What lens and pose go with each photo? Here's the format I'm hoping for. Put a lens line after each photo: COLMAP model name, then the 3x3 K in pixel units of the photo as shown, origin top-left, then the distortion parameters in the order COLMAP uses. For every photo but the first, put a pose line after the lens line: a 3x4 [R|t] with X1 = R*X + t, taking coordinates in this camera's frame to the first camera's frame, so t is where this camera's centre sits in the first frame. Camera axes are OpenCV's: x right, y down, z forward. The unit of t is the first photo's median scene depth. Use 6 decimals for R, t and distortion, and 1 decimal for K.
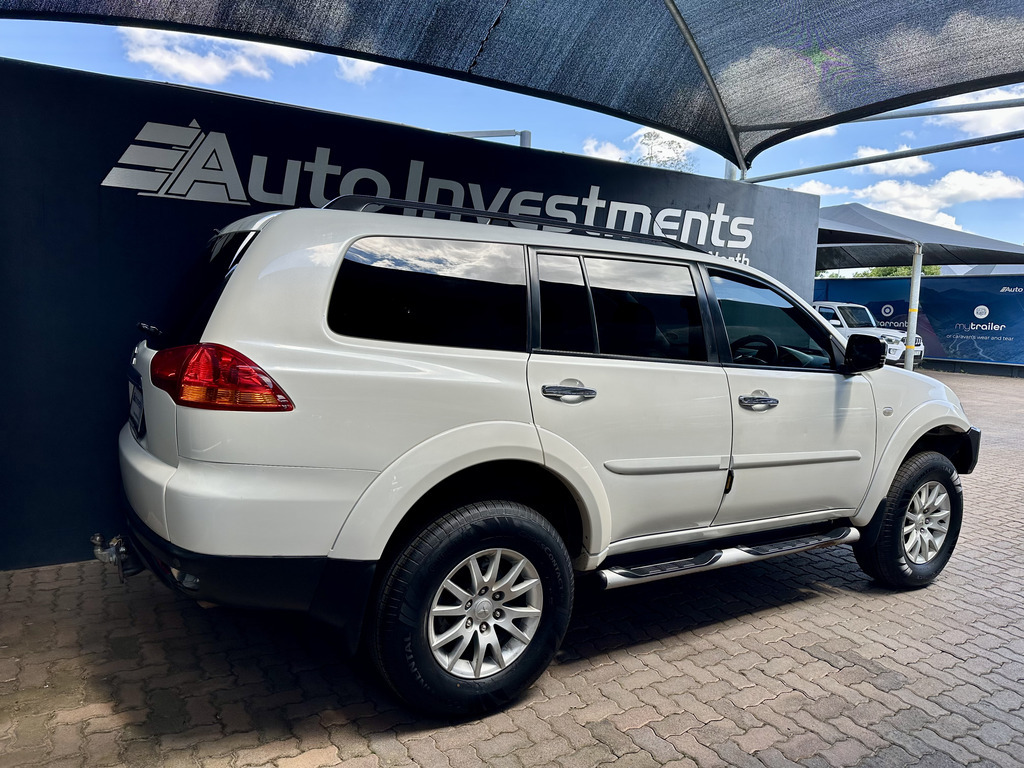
lens RADIAL K [[725.8, 0, 512.0], [0, 725.8, 384.0], [0, 0, 1]] dist [0.124260, -0.223379]
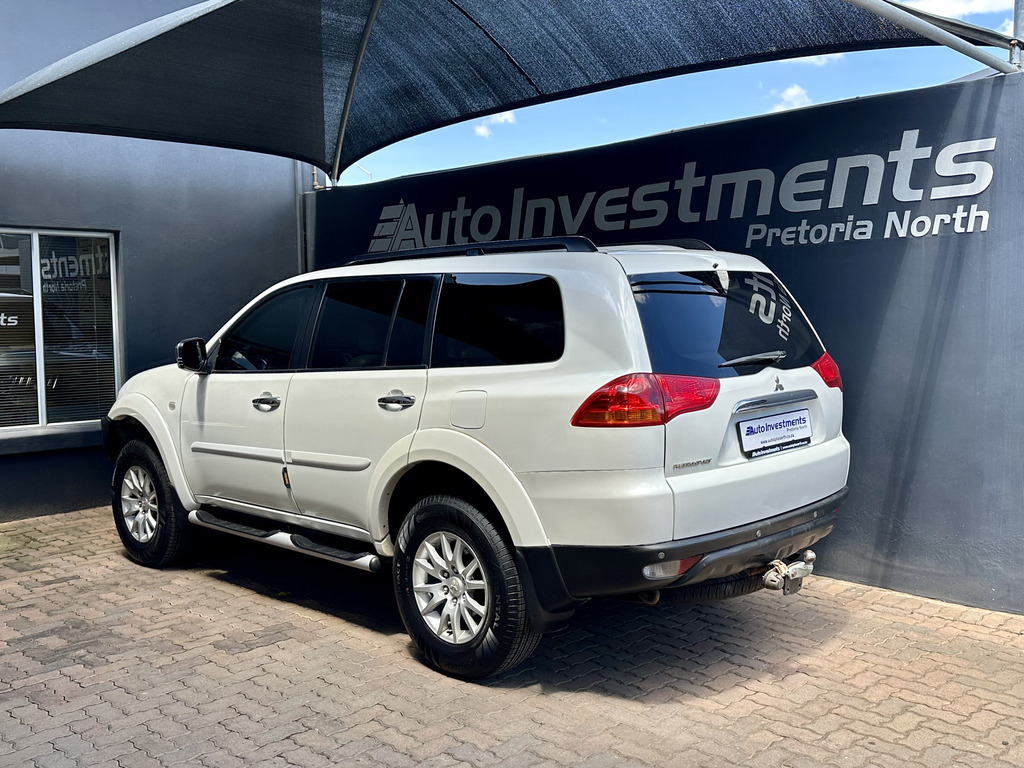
lens RADIAL K [[991.5, 0, 512.0], [0, 991.5, 384.0], [0, 0, 1]] dist [0.201457, -0.468039]
pose [[0.232575, 0.033666, -0.971996, 1.238218], [-0.080980, 0.996601, 0.015141, -0.029648], [0.969201, 0.075191, 0.234511, 0.609761]]
